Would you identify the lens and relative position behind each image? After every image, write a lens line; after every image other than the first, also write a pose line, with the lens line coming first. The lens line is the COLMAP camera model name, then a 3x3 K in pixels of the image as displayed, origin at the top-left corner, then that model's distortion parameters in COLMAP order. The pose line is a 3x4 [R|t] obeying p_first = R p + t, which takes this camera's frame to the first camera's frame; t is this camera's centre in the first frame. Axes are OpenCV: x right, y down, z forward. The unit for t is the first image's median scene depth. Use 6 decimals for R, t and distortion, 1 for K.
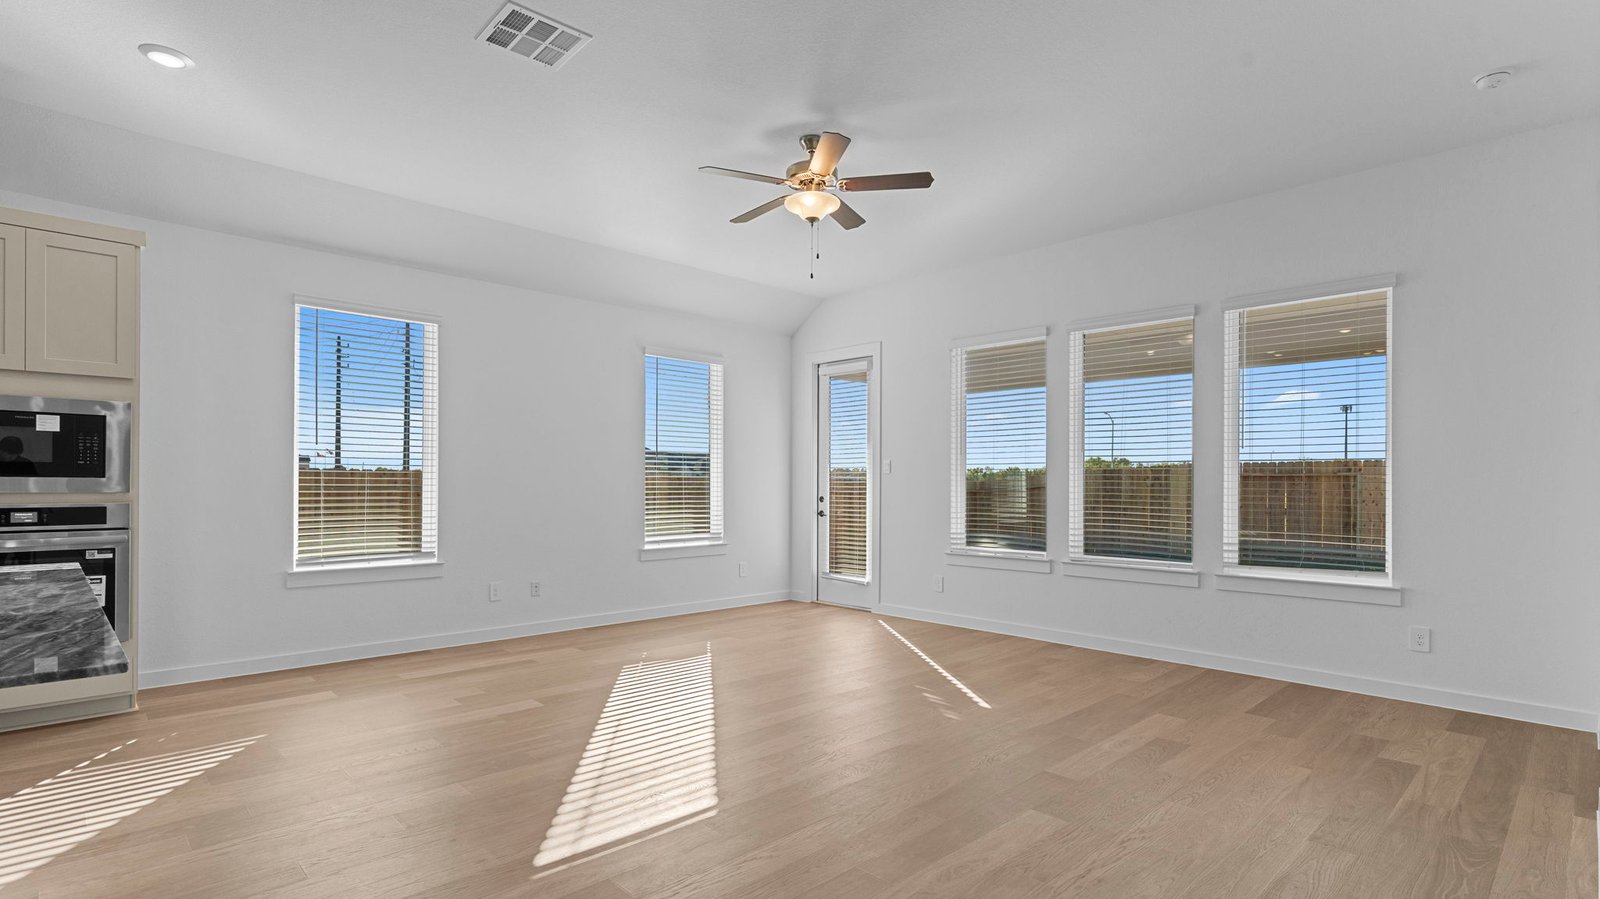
lens RADIAL K [[785.0, 0, 806.0], [0, 785.0, 482.4], [0, 0, 1]] dist [0.002150, -0.004174]
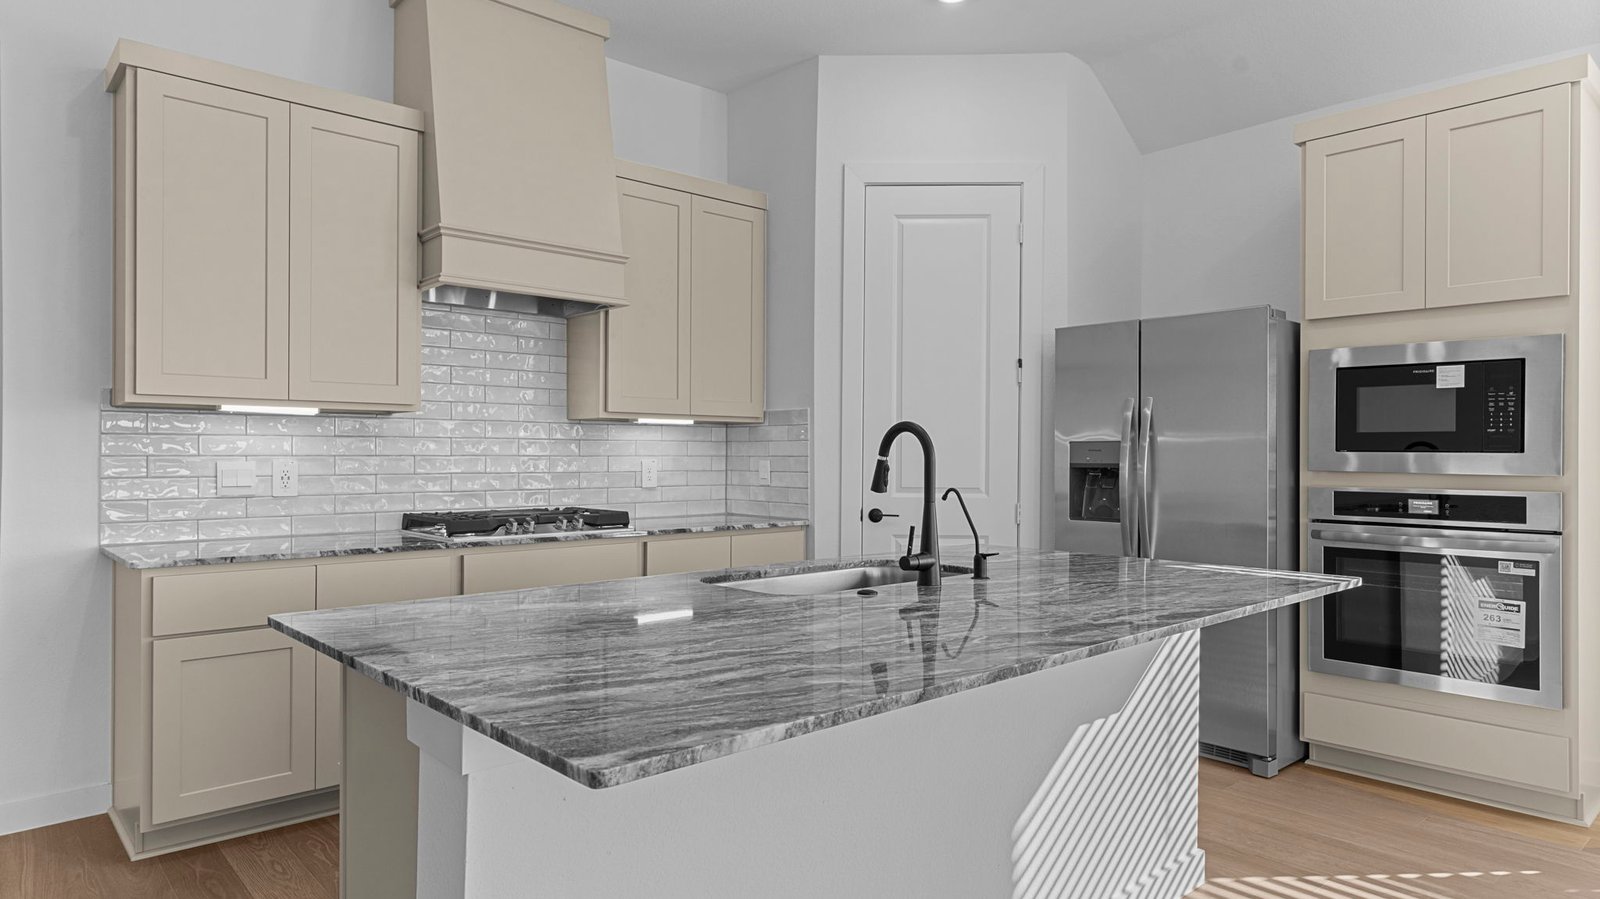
lens RADIAL K [[977.1, 0, 793.9], [0, 977.1, 449.2], [0, 0, 1]] dist [0.005102, 0.000143]
pose [[-0.059195, -0.010044, -0.998196, -0.028555], [-0.004918, 0.999940, -0.009770, 0.001682], [0.998234, 0.004331, -0.059241, 0.336743]]
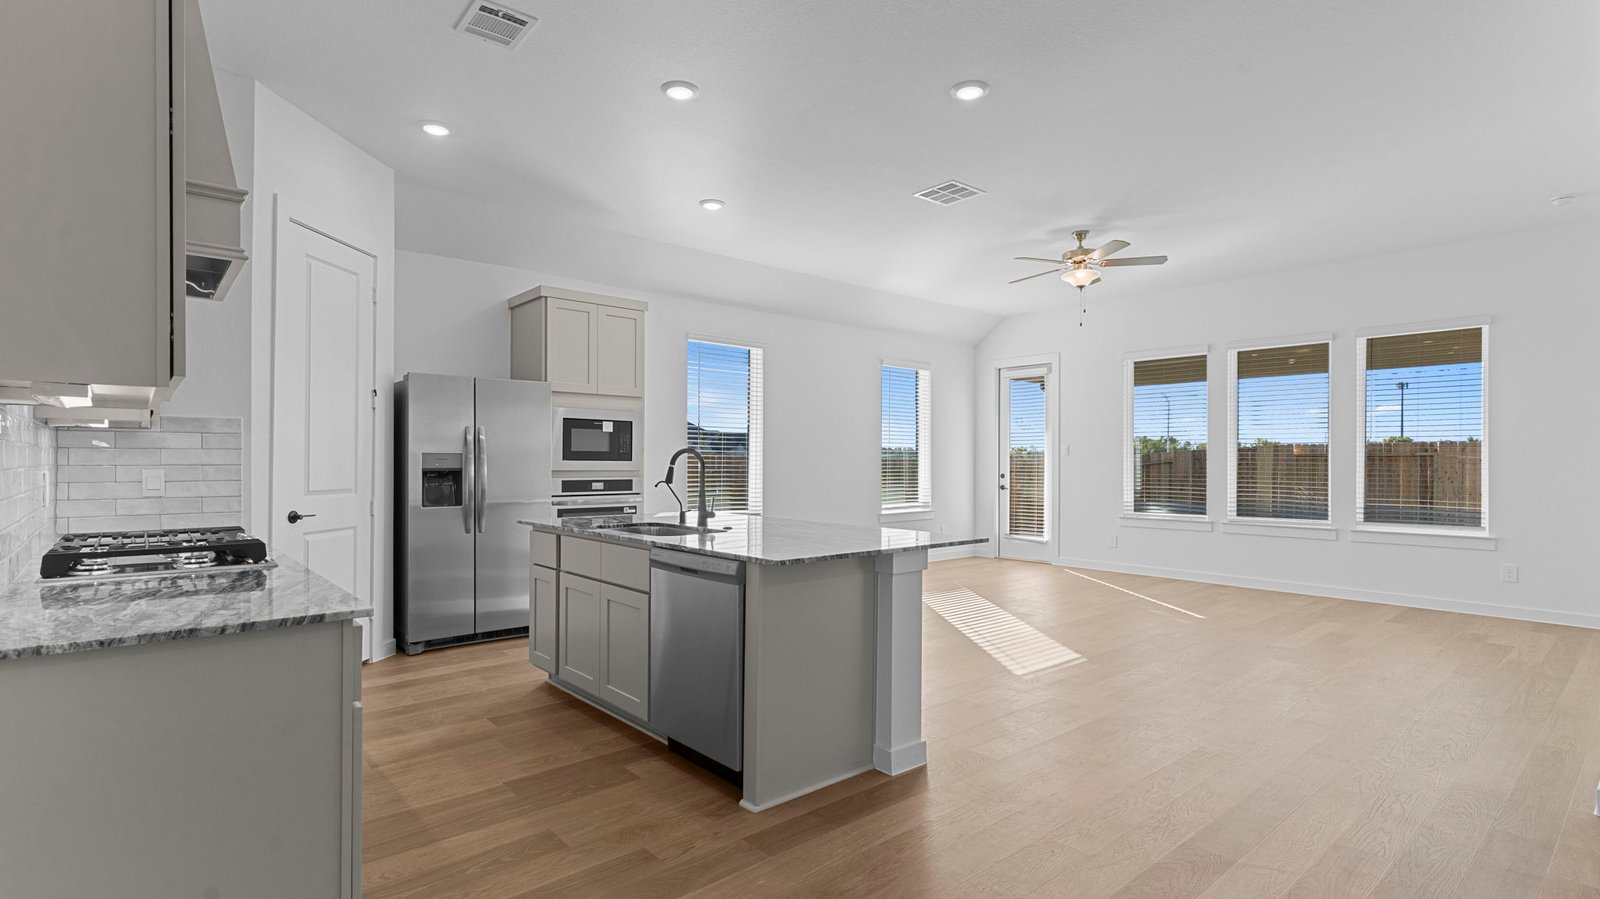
lens RADIAL K [[785.0, 0, 793.0], [0, 785.0, 459.7], [0, 0, 1]] dist [0.002150, -0.004174]
pose [[0.998445, -0.001700, -0.055713, -0.372796], [0.001550, 0.999995, -0.002730, -0.002719], [0.055717, 0.002639, 0.998443, -0.421319]]
